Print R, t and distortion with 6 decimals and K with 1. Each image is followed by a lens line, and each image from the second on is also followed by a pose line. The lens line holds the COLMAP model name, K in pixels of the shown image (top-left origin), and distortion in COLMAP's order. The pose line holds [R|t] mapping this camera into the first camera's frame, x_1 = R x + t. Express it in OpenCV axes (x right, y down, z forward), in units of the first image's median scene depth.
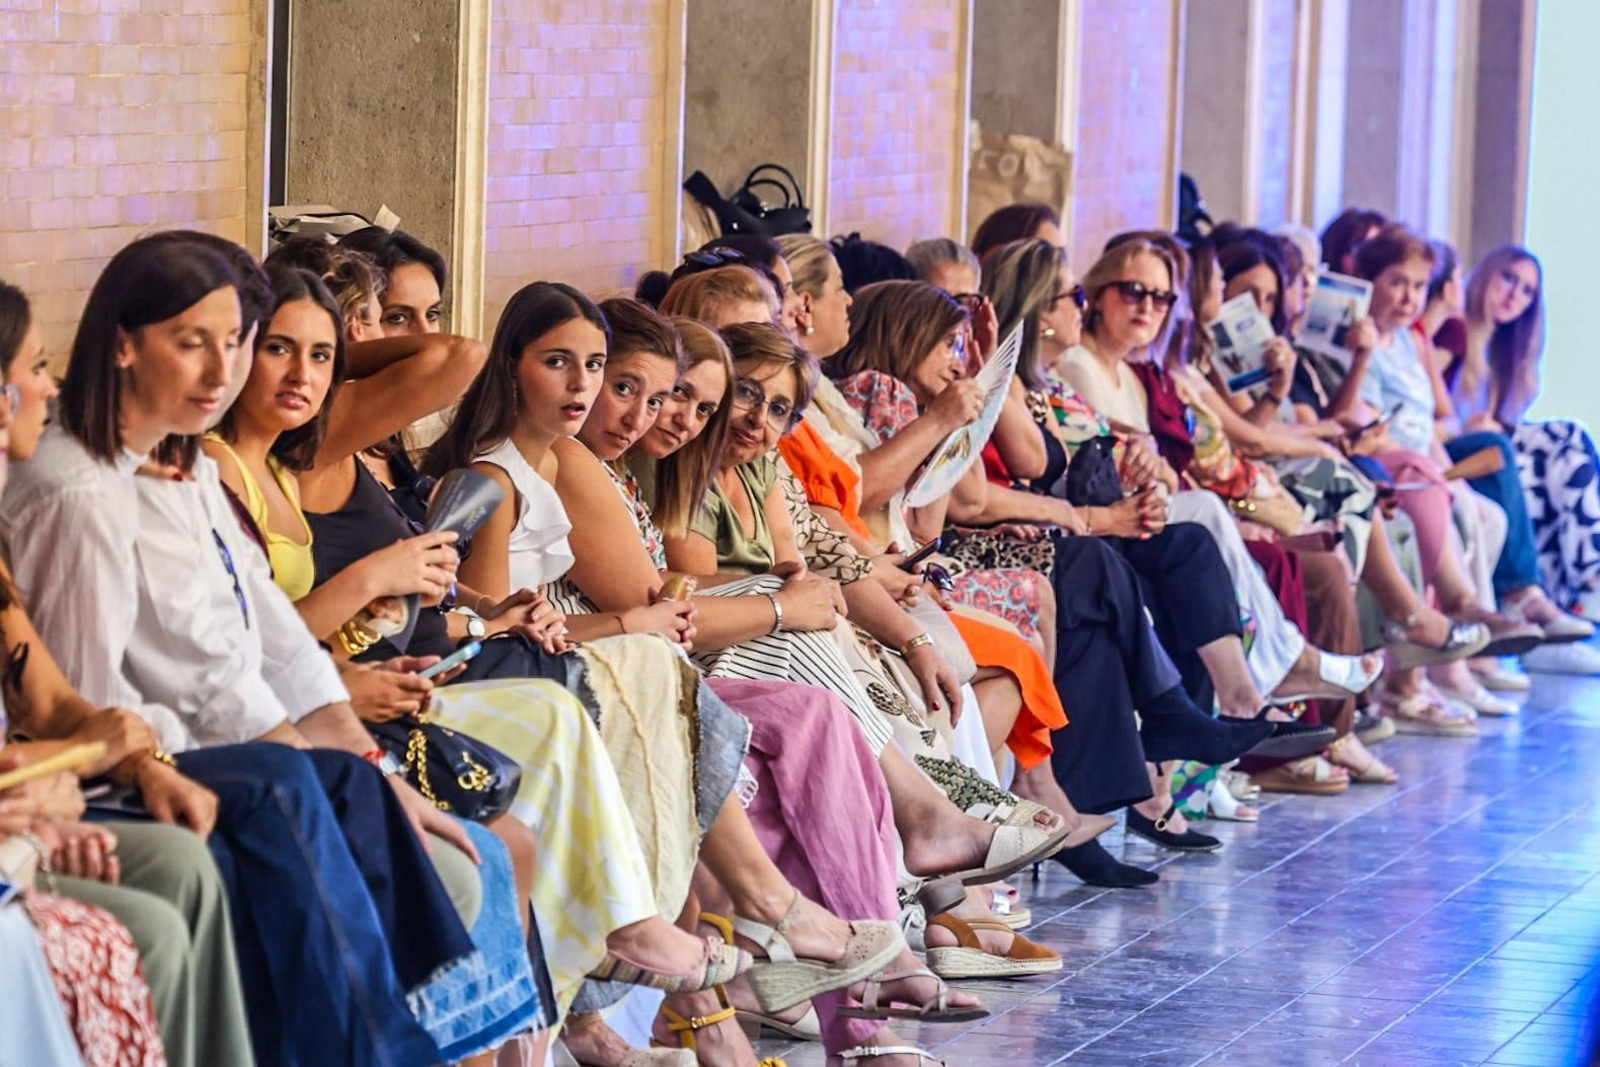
lens RADIAL K [[5917.5, 0, 798.1], [0, 5917.5, 525.9], [0, 0, 1]] dist [0.288053, 0.000000]
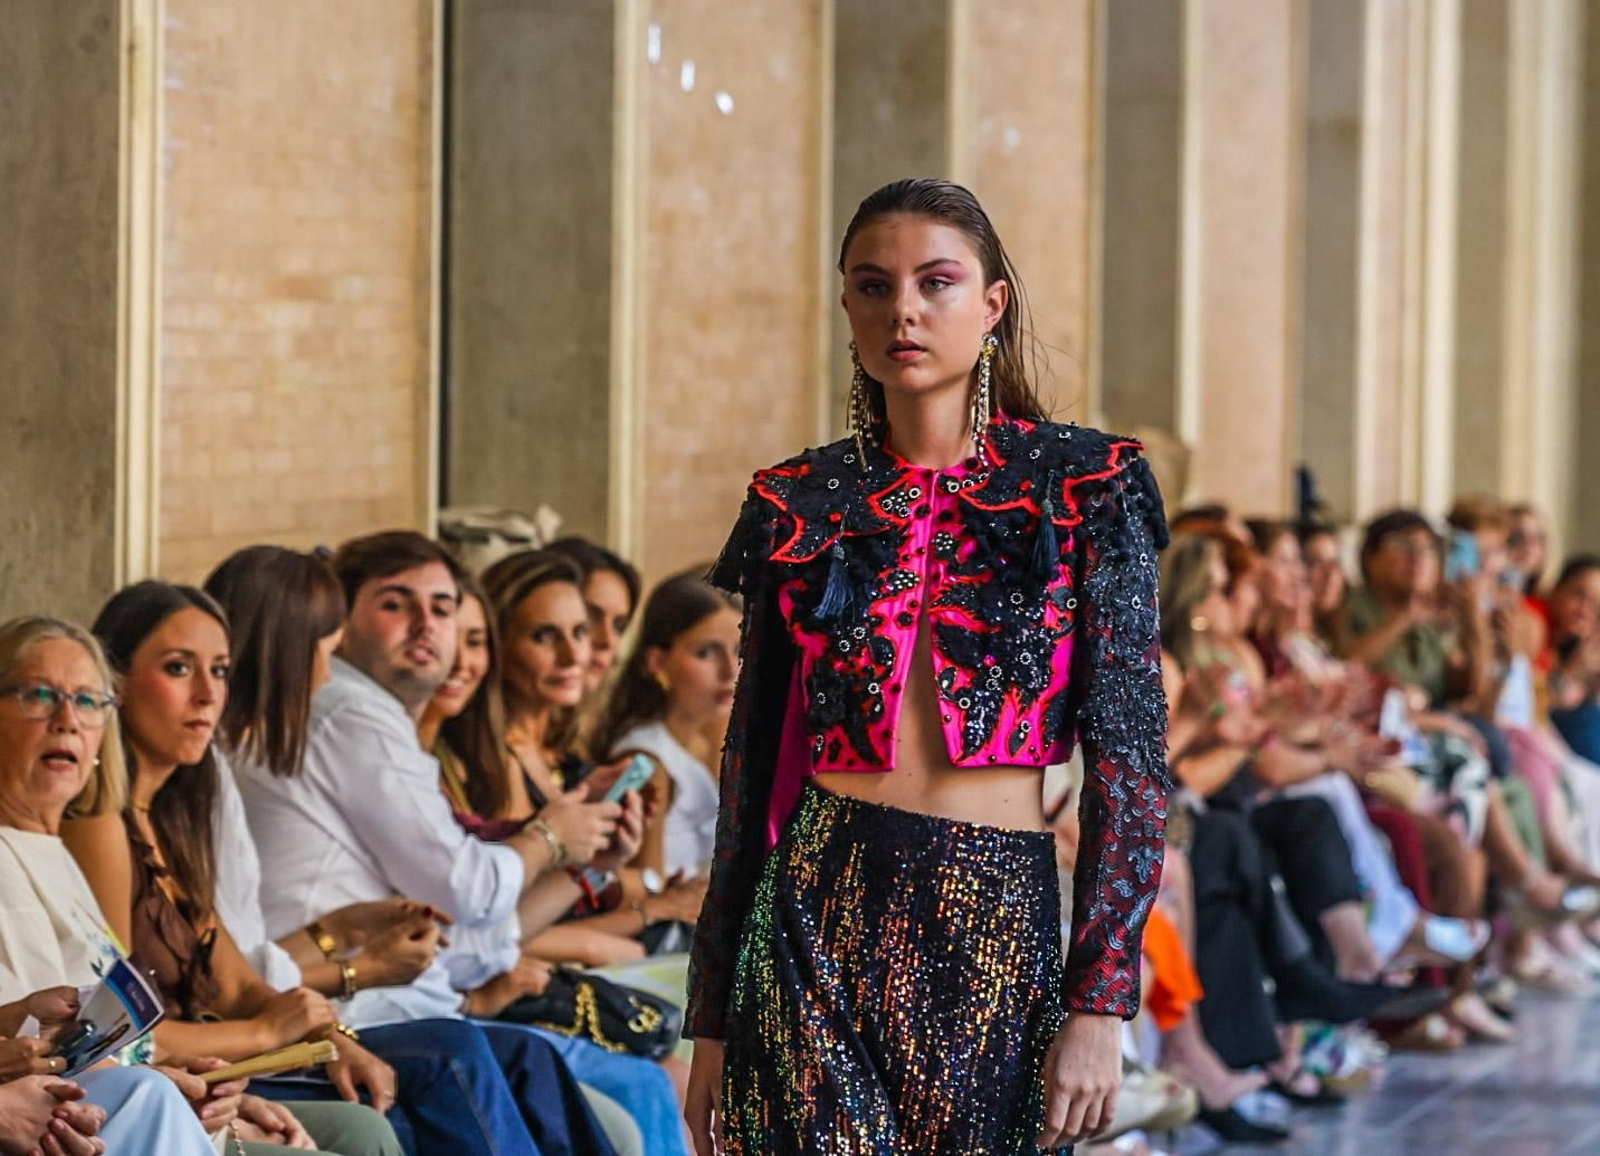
lens RADIAL K [[6345.8, 0, 797.8], [0, 6345.8, 576.8], [0, 0, 1]] dist [0.066817, 0.000000]
pose [[0.999372, -0.020281, -0.029057, 0.007733], [0.019521, 0.999466, -0.026187, -0.011347], [0.029572, 0.025603, 0.999235, -0.127040]]
